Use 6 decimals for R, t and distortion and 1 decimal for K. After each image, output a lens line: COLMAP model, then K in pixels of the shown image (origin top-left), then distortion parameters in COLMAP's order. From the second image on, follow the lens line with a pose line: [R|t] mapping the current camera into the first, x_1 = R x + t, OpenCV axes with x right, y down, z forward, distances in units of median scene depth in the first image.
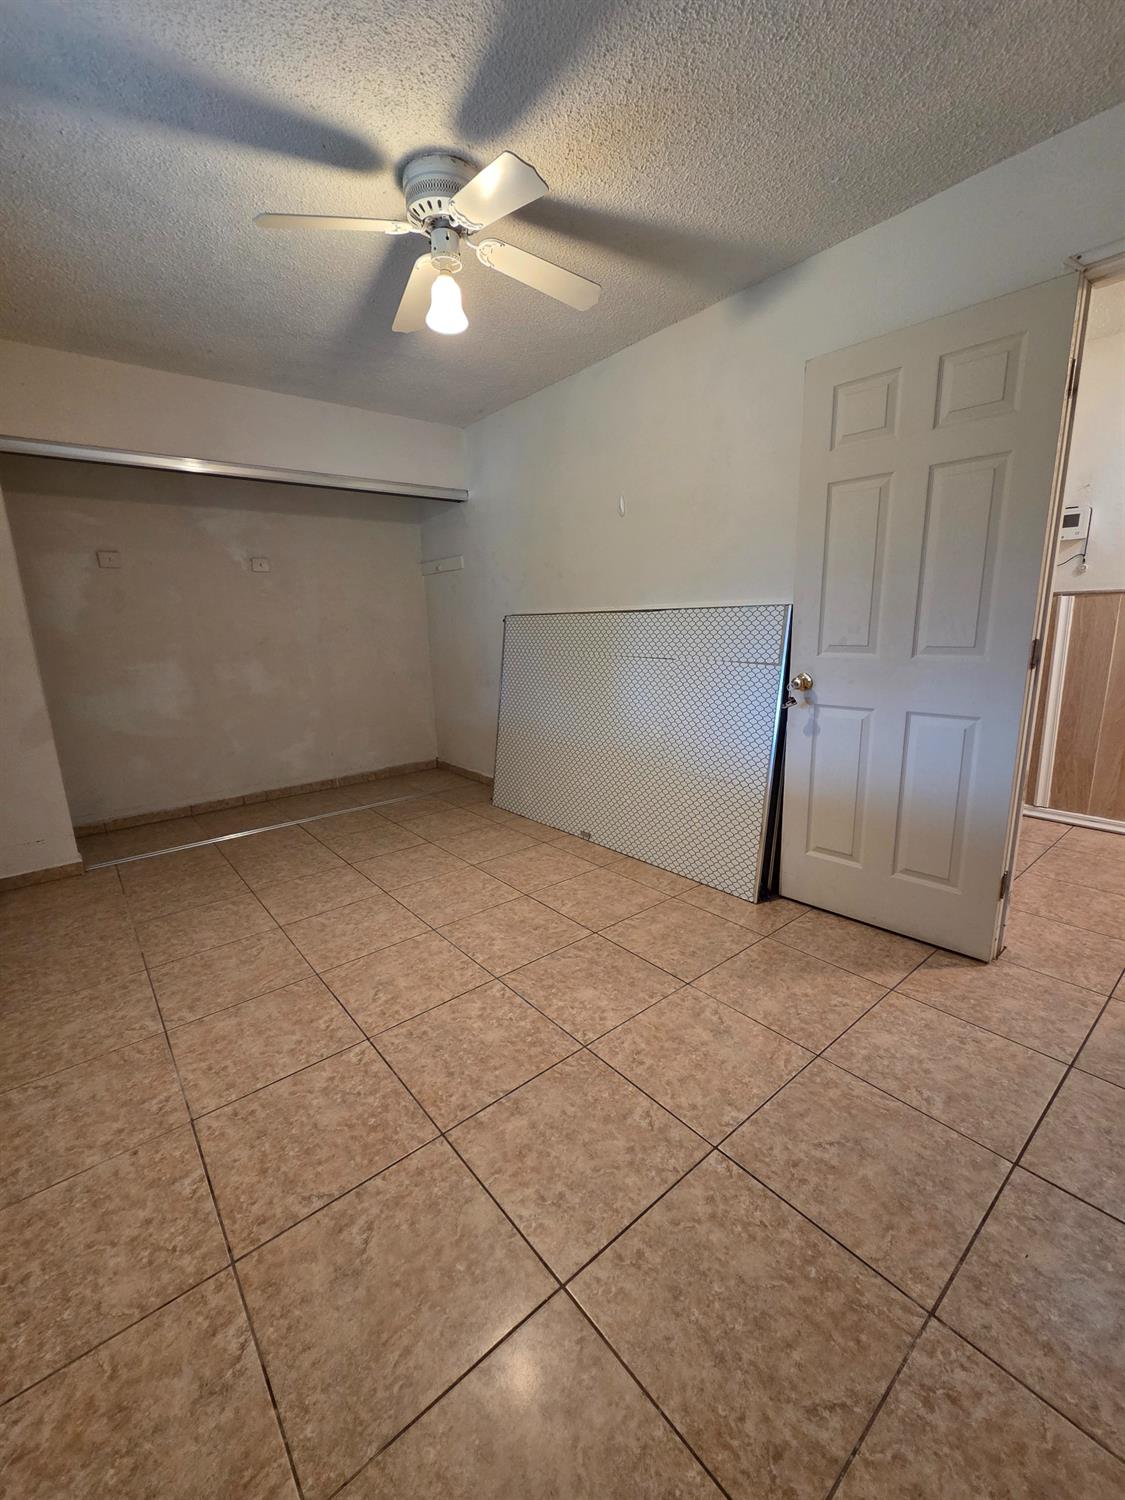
lens RADIAL K [[613.8, 0, 560.0], [0, 613.8, 748.0], [0, 0, 1]] dist [0.002836, -0.000490]
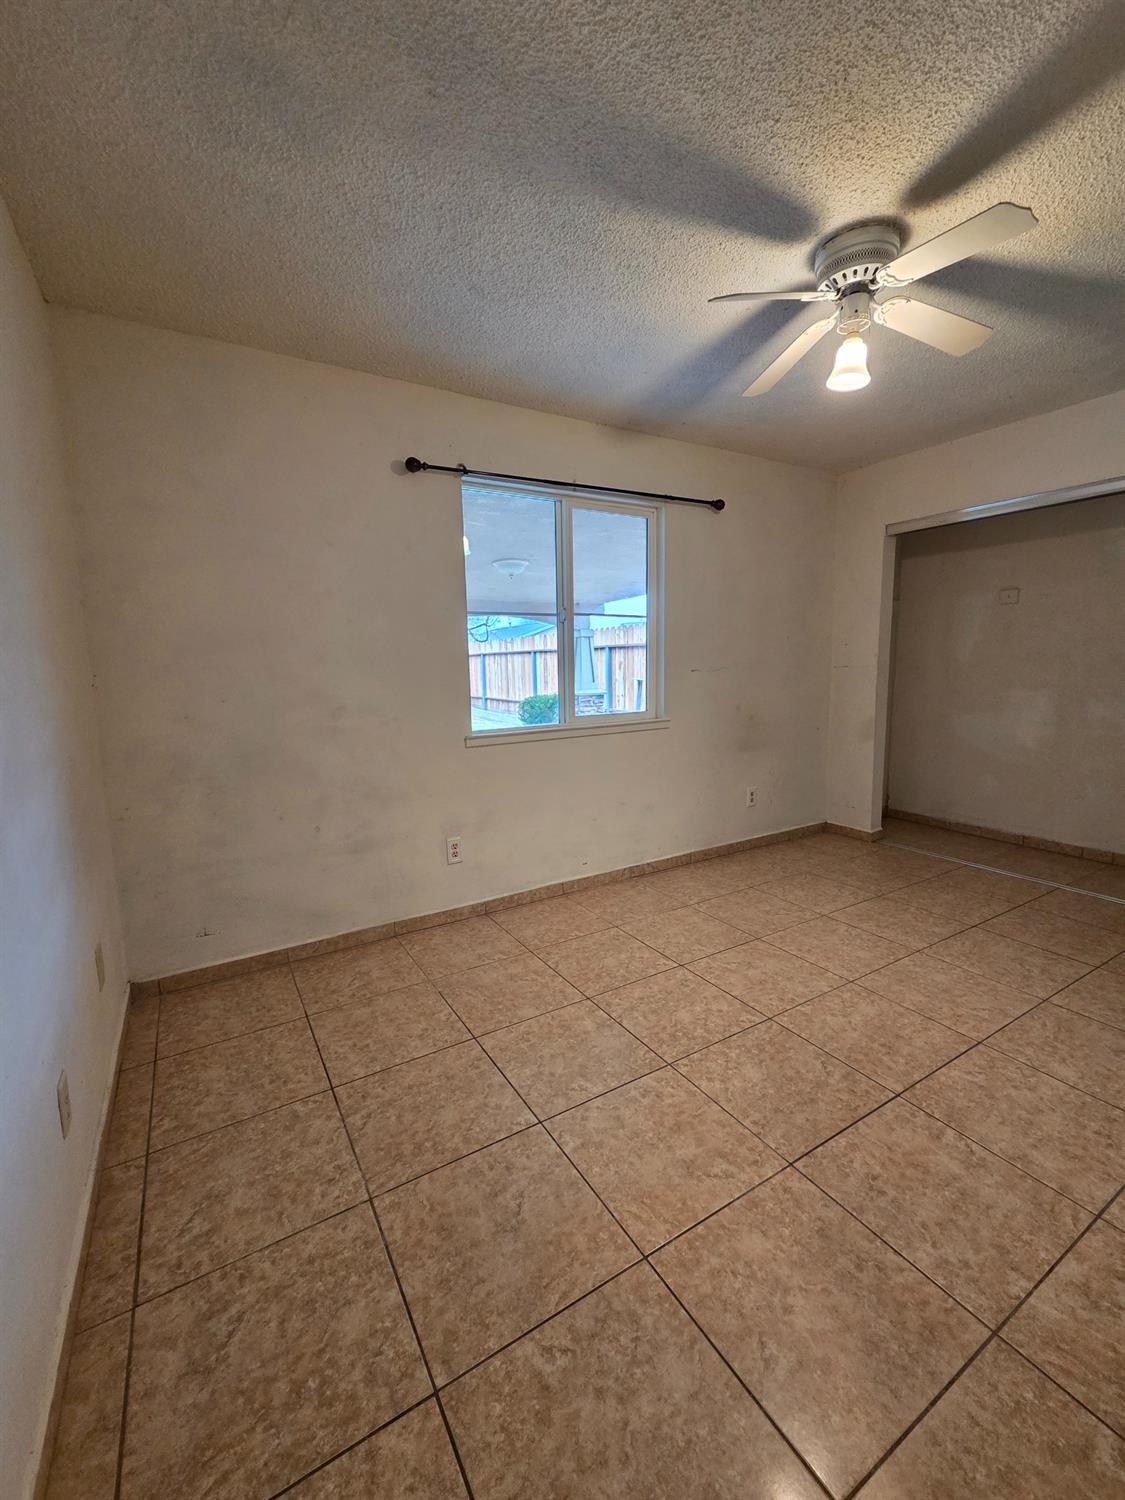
lens RADIAL K [[613.8, 0, 559.9], [0, 613.8, 737.6], [0, 0, 1]] dist [0.002836, -0.000490]
pose [[-0.142749, 0.154263, -0.977663, 0.942239], [-0.185284, 0.966152, 0.179500, -0.205089], [0.972262, 0.206769, -0.109335, 0.742711]]
